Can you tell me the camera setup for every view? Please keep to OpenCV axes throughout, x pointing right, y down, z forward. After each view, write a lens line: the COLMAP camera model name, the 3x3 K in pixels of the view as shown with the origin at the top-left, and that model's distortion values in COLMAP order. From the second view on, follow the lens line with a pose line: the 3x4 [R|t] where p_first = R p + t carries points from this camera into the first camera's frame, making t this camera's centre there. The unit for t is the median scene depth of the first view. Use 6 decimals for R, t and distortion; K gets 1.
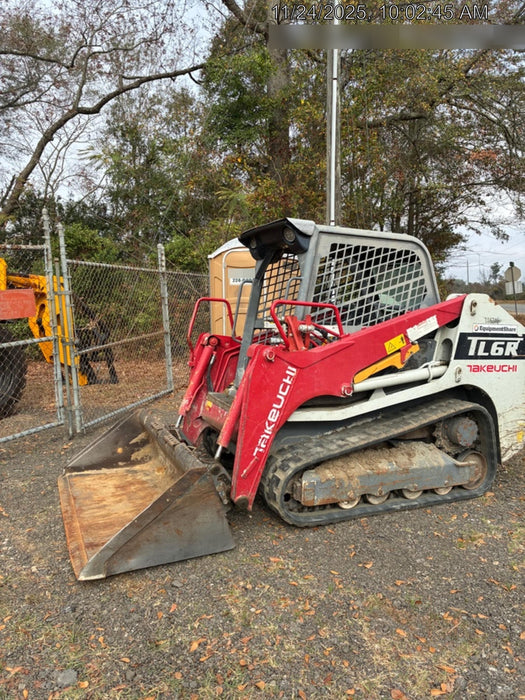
lens RADIAL K [[551.1, 0, 260.7], [0, 551.1, 348.9], [0, 0, 1]] dist [0.052376, 0.012358]
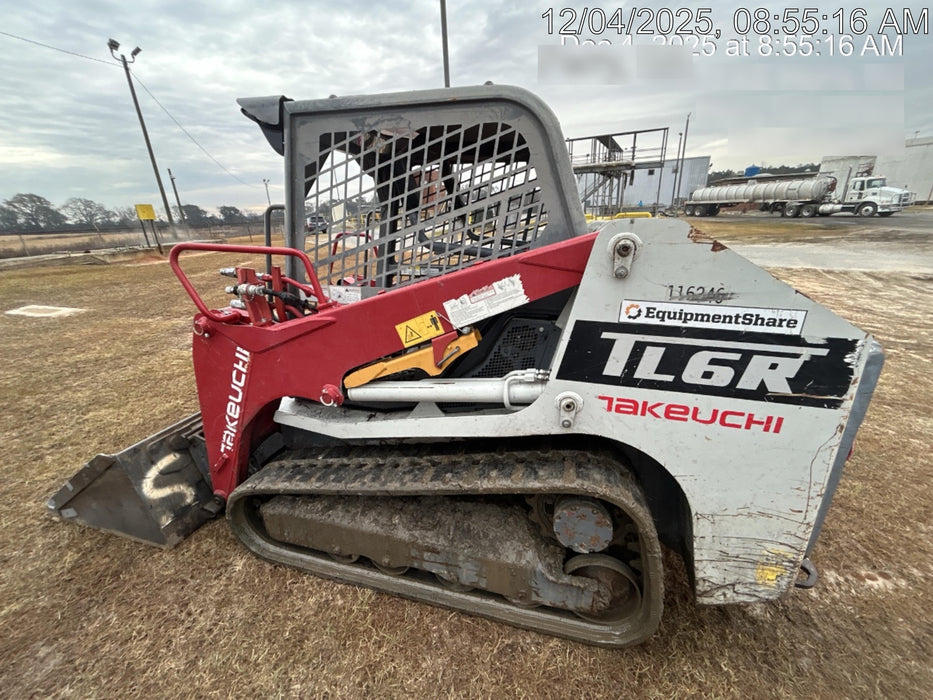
lens RADIAL K [[380.0, 0, 468.7], [0, 380.0, 346.2], [0, 0, 1]] dist [-0.009687, 0.000300]
pose [[0.759378, 0.176663, -0.626207, 0.475569], [-0.026860, 0.970125, 0.241116, -0.075757], [0.650095, -0.166278, 0.741437, 0.727880]]
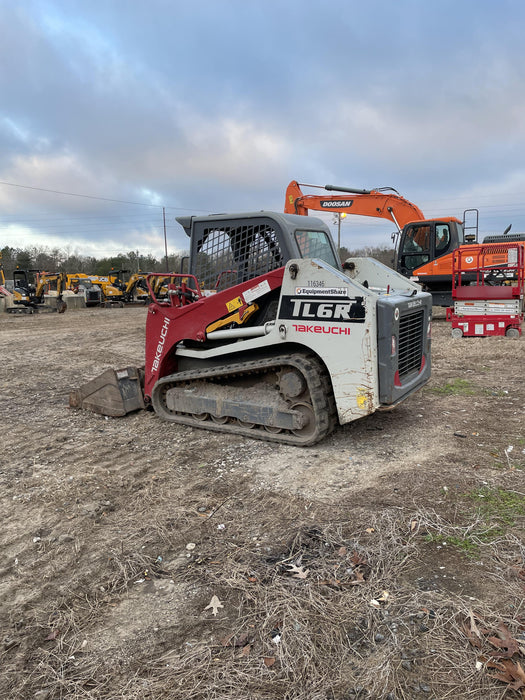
lens RADIAL K [[551.1, 0, 259.9], [0, 551.1, 351.0], [0, 0, 1]] dist [0.052376, 0.012358]
pose [[0.514559, 0.090066, -0.852712, 1.289833], [-0.017044, 0.995346, 0.094847, -0.022039], [0.857286, -0.034271, 0.513699, 0.378990]]
